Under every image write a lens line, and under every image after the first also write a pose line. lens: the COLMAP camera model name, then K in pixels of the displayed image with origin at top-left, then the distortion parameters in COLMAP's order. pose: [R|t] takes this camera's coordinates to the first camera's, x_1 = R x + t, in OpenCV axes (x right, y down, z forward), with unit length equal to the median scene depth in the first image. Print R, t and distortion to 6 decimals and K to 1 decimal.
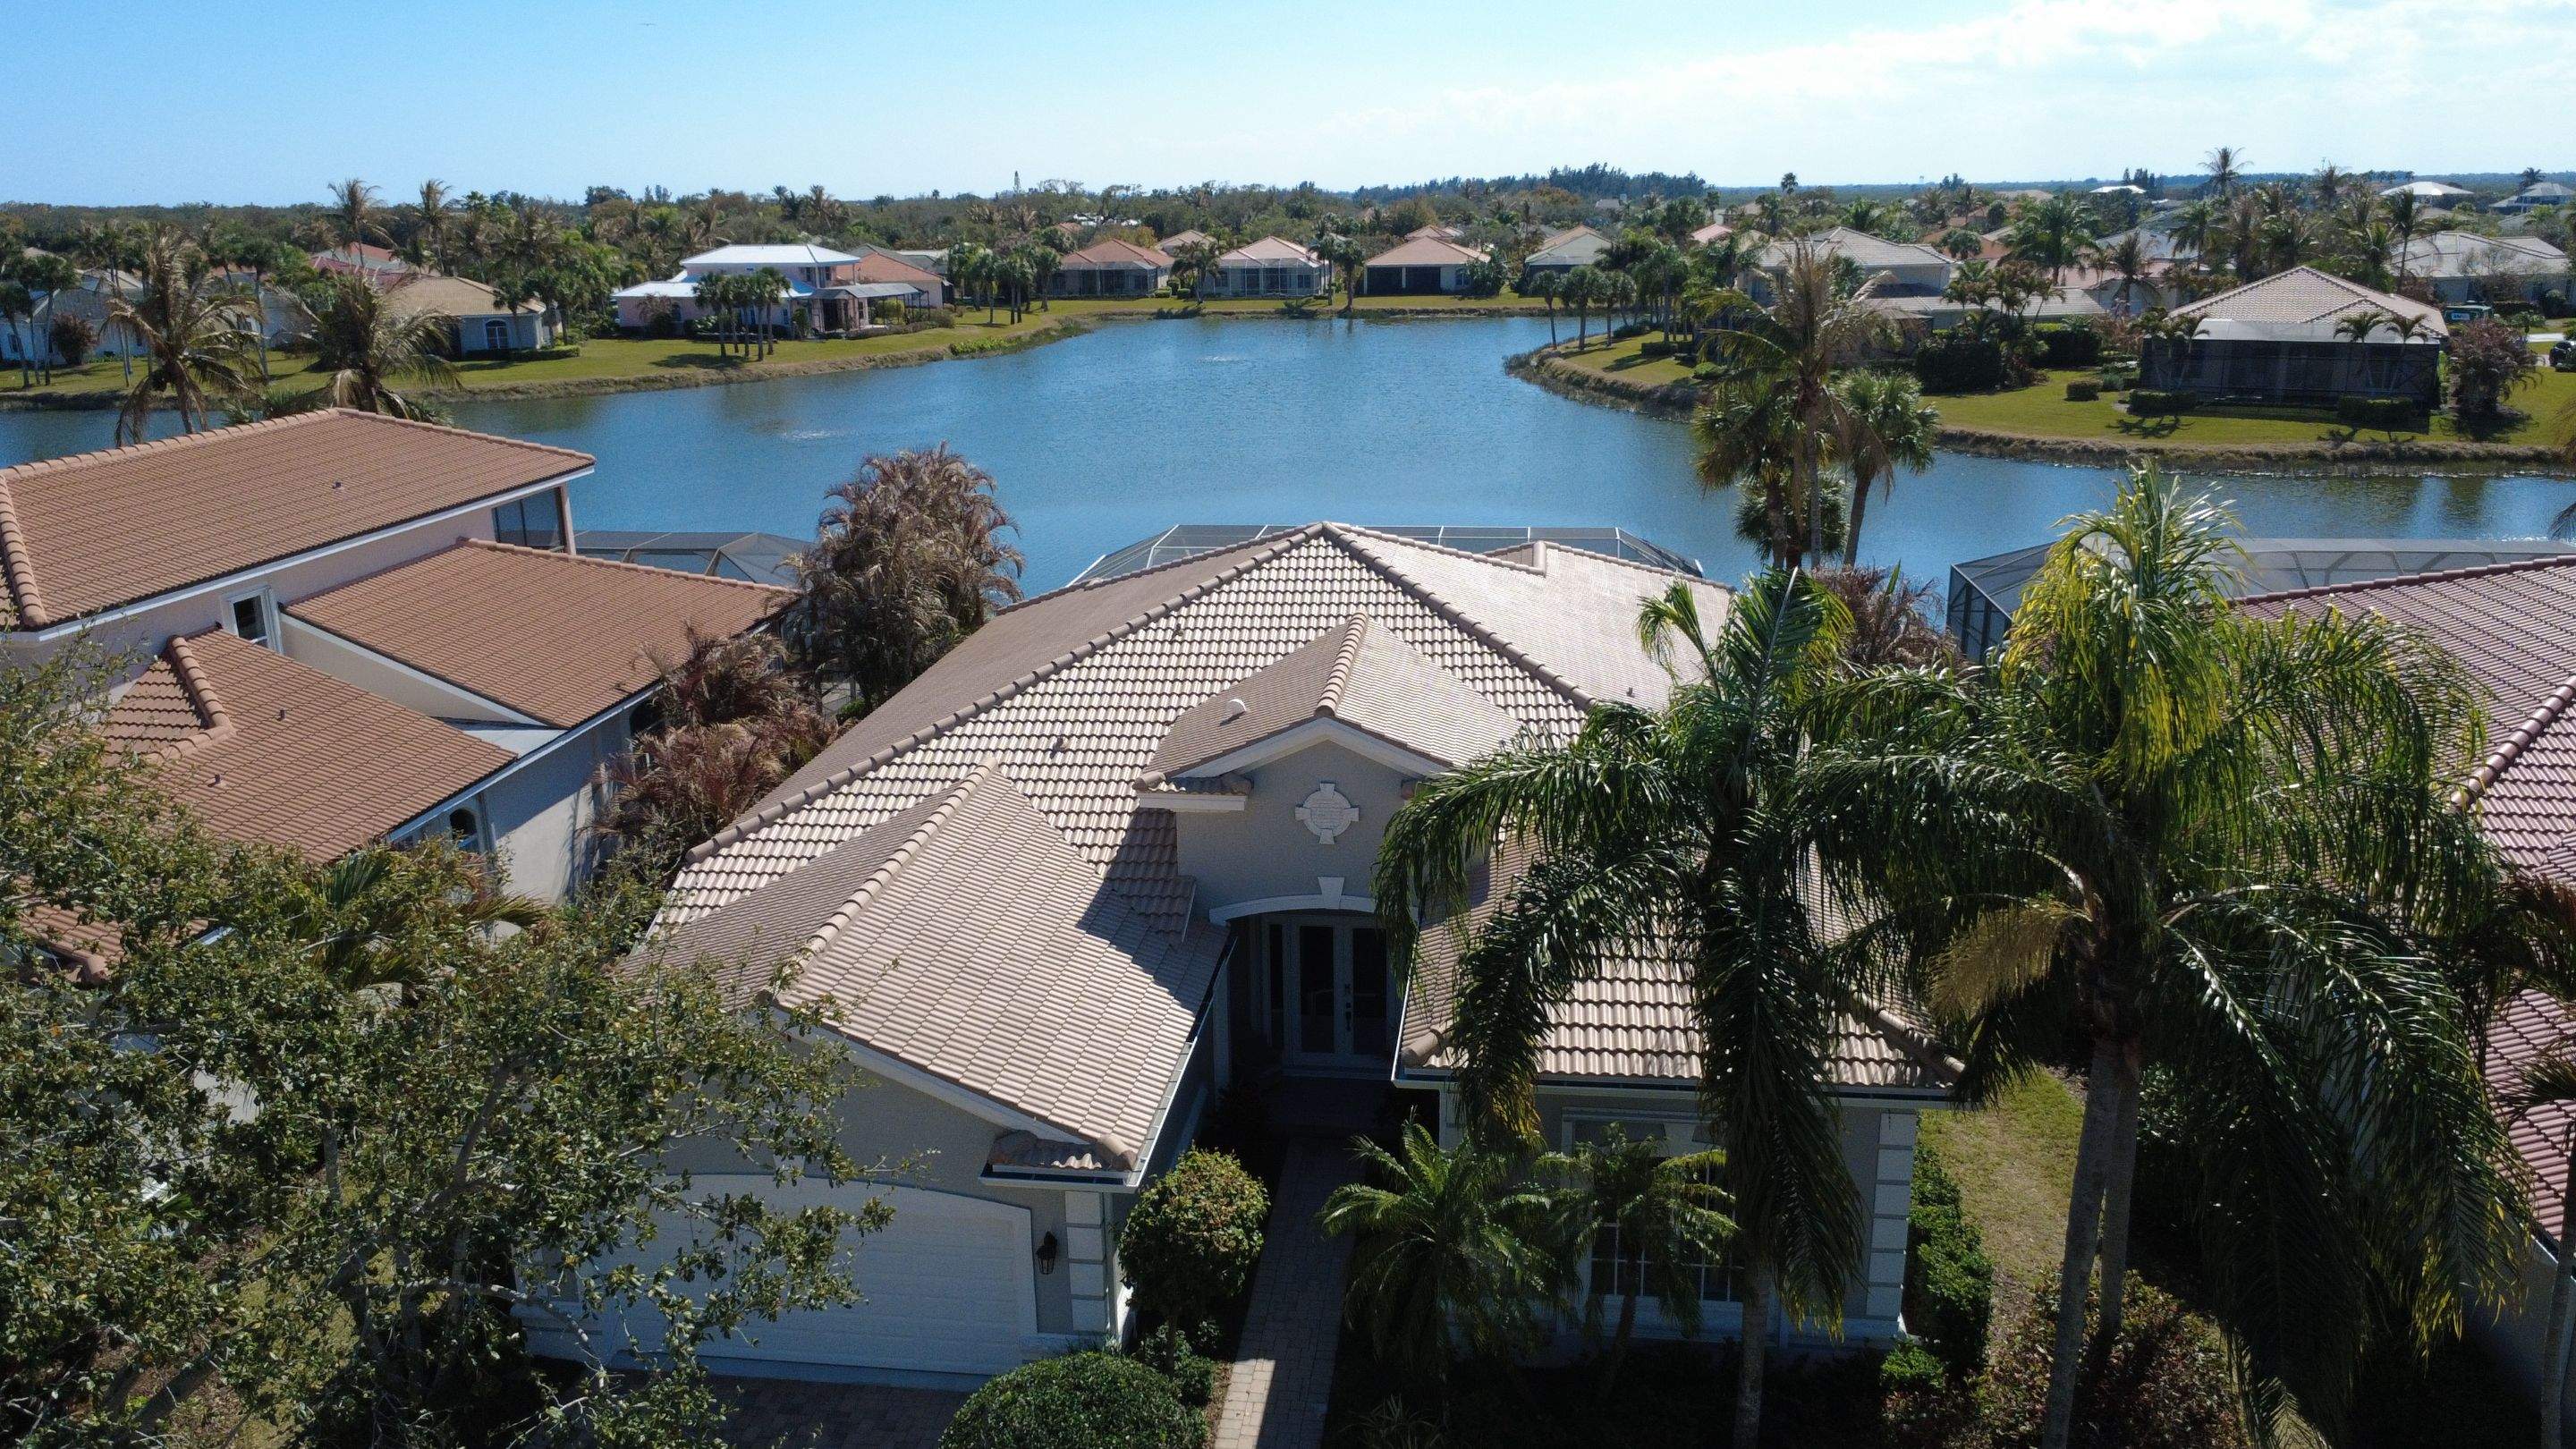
lens RADIAL K [[1892.8, 0, 1285.8], [0, 1892.8, 728.7], [0, 0, 1]] dist [-0.006714, 0.002403]
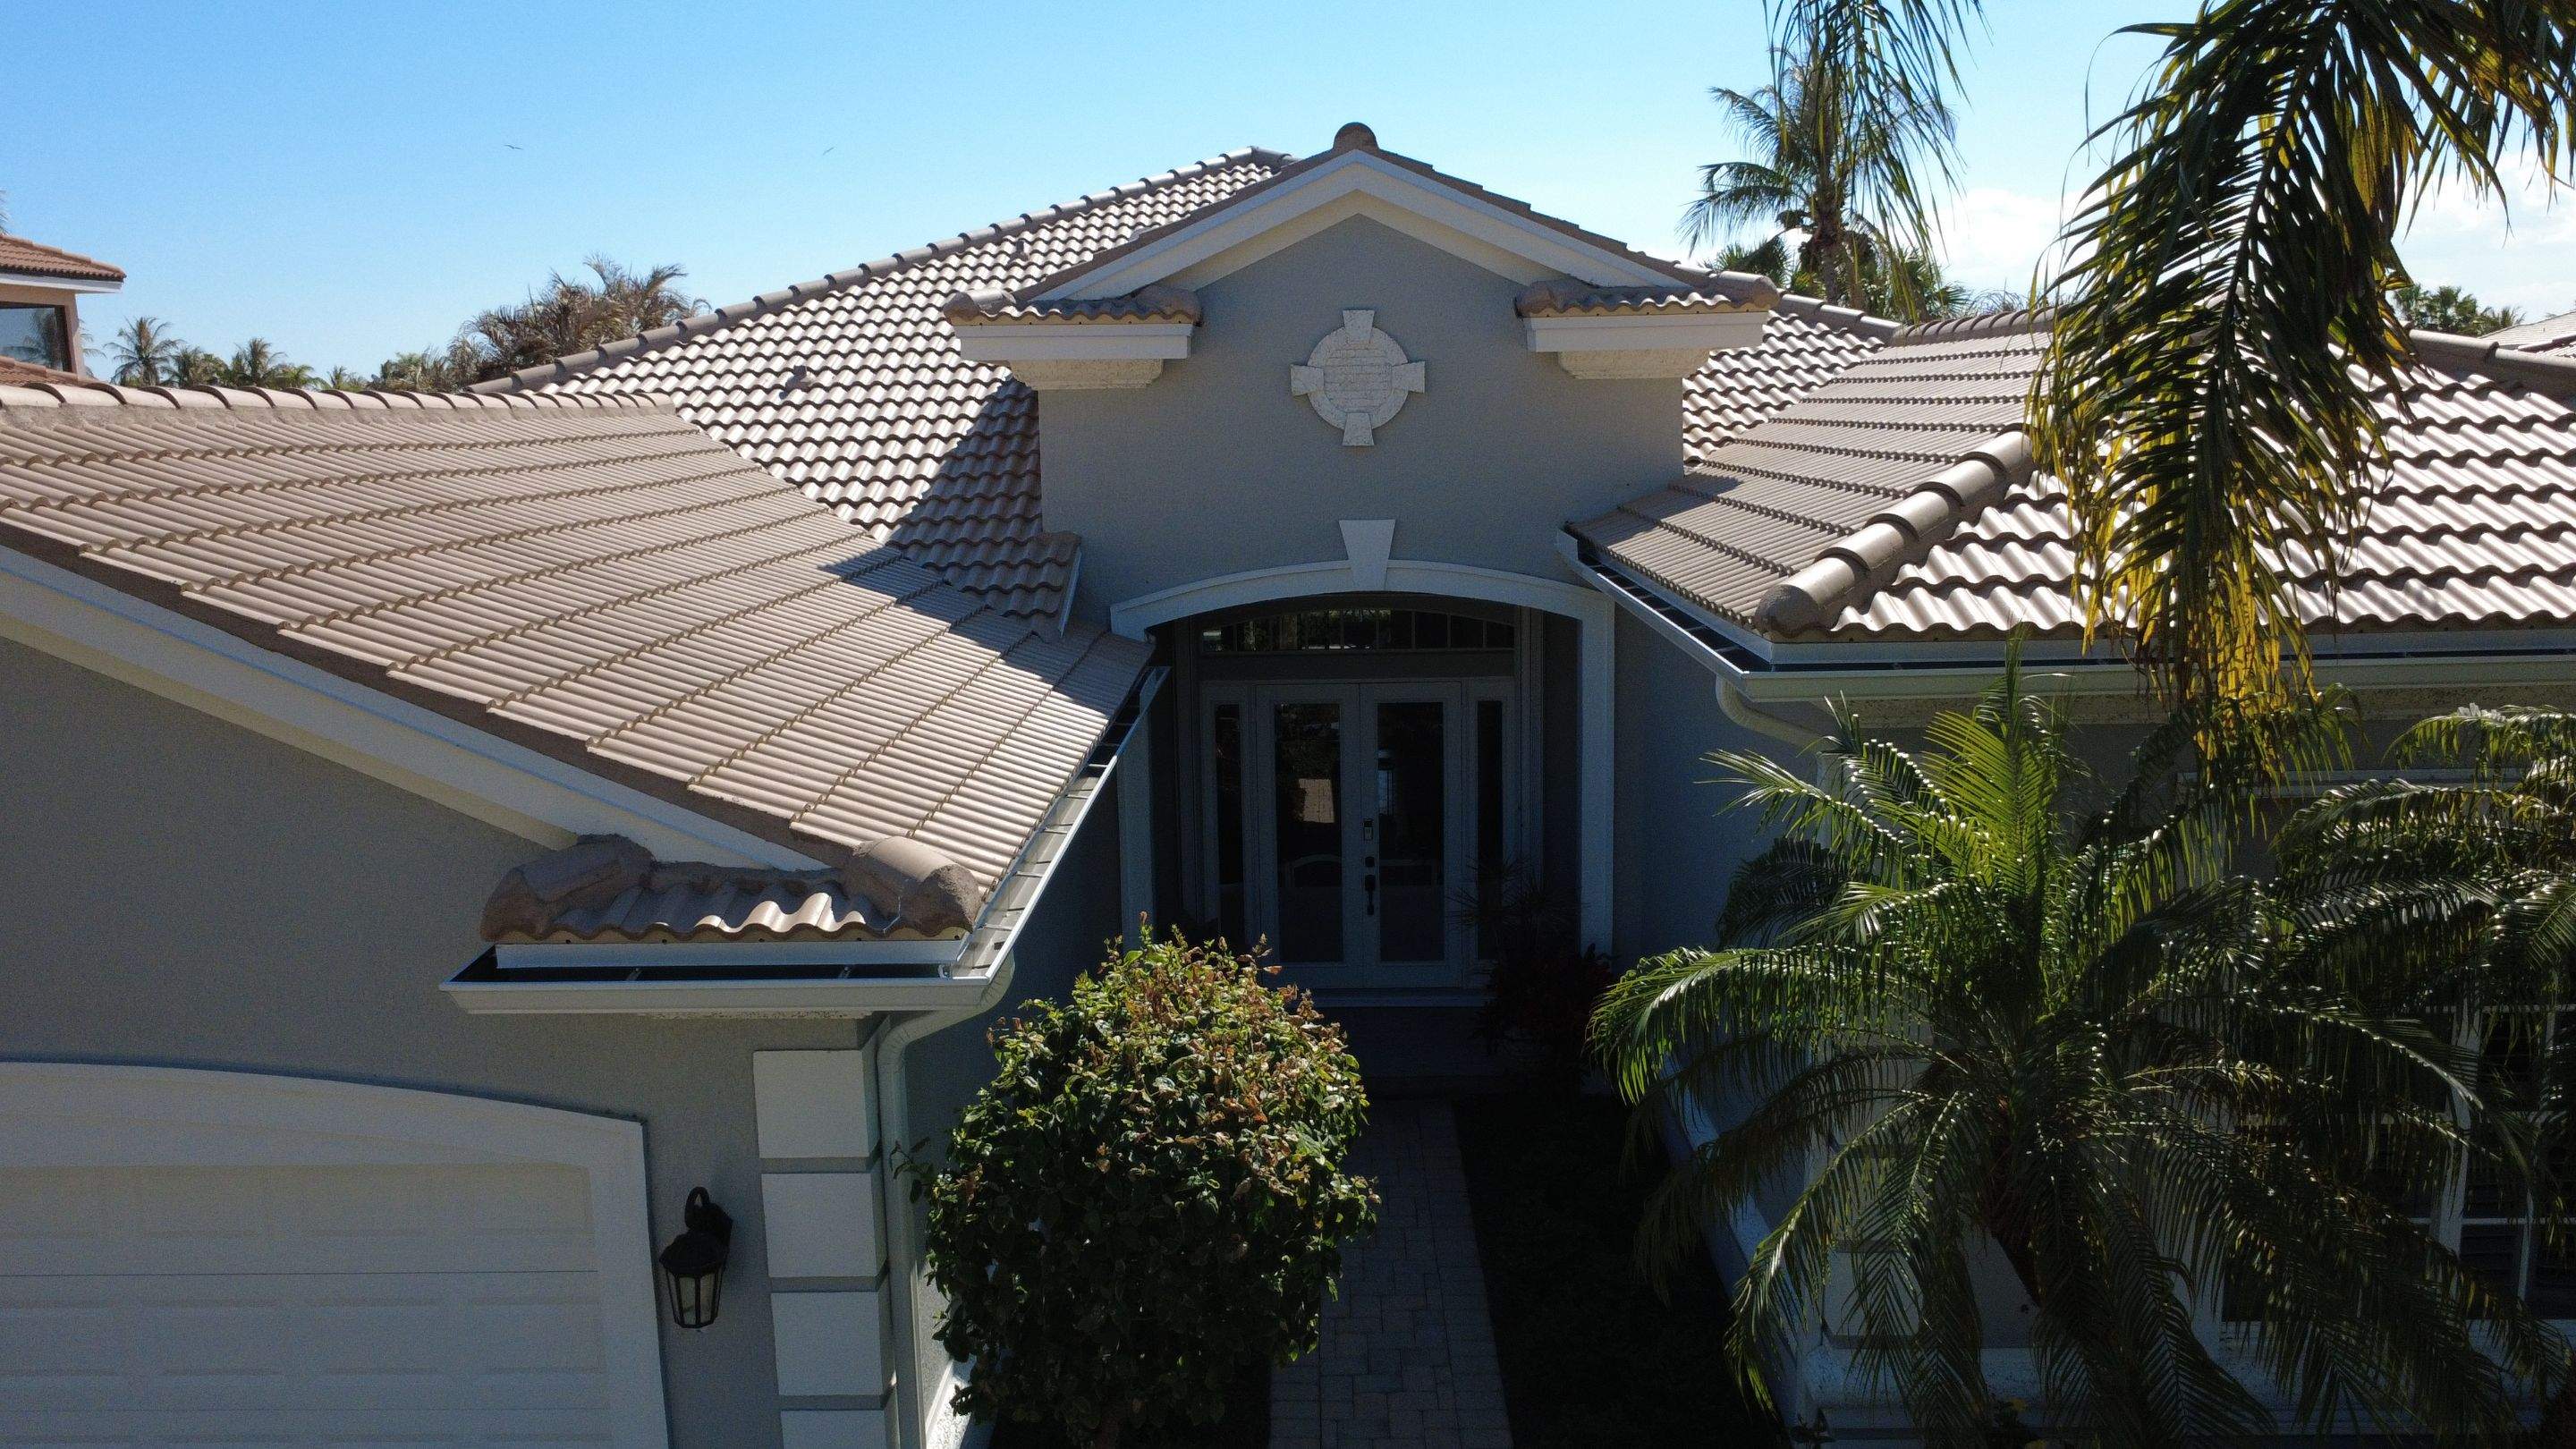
lens RADIAL K [[1892.8, 0, 1288.6], [0, 1892.8, 718.0], [0, 0, 1]] dist [-0.006714, 0.002403]
pose [[0.994009, -0.021648, 0.107135, -0.040516], [0.033747, 0.993085, -0.112444, 0.152467], [-0.103960, 0.115386, 0.987866, 0.450354]]
